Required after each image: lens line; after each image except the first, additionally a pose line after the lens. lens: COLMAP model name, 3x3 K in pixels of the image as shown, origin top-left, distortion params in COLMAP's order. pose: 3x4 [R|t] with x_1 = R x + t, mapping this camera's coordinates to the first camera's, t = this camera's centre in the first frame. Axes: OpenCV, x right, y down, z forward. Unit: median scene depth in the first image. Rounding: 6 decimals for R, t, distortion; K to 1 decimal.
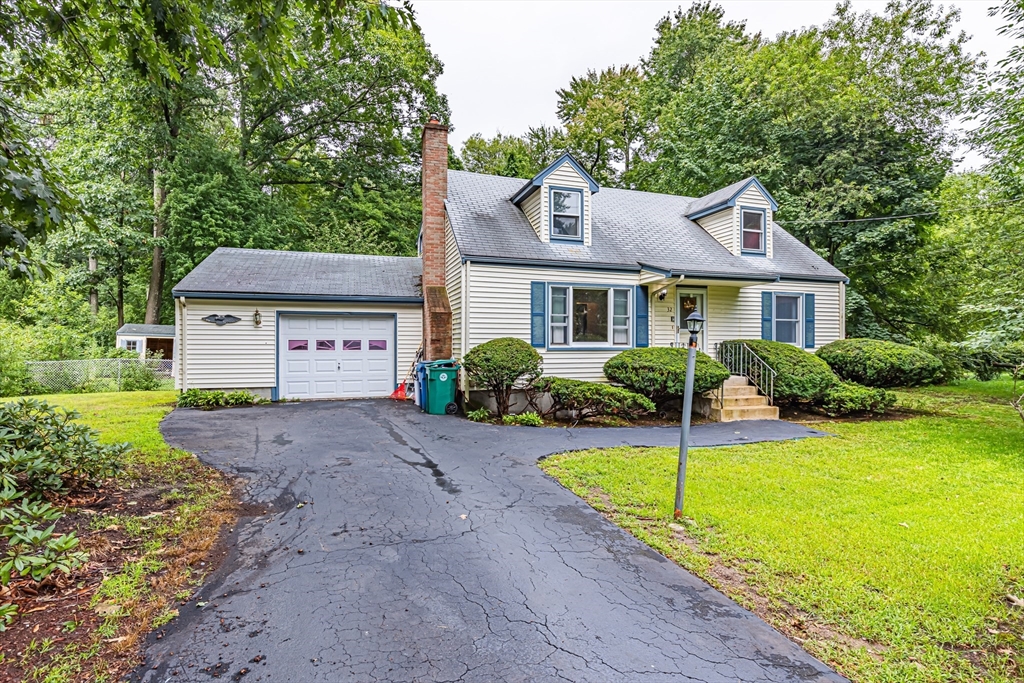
lens RADIAL K [[527.9, 0, 512.0], [0, 527.9, 341.5], [0, 0, 1]] dist [-0.001035, -0.000121]
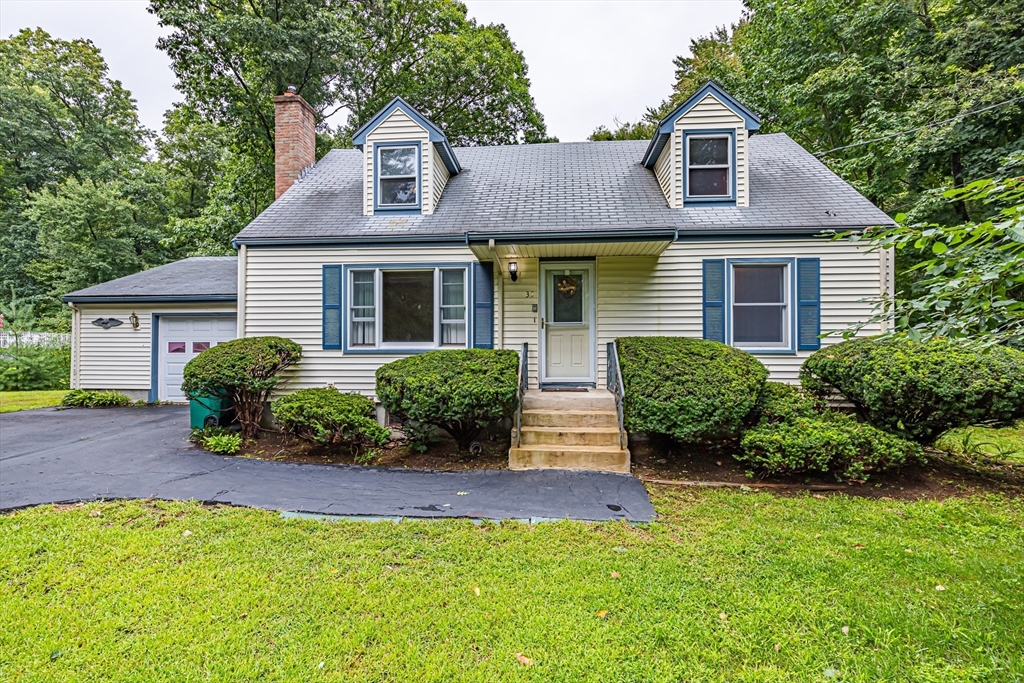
lens RADIAL K [[503.9, 0, 512.0], [0, 503.9, 341.5], [0, 0, 1]] dist [0.000689, 0.000073]
pose [[0.912745, -0.007440, -0.408462, 0.562046], [0.002538, 0.999918, -0.012540, 0.009137], [0.408521, 0.010409, 0.912689, 0.405813]]
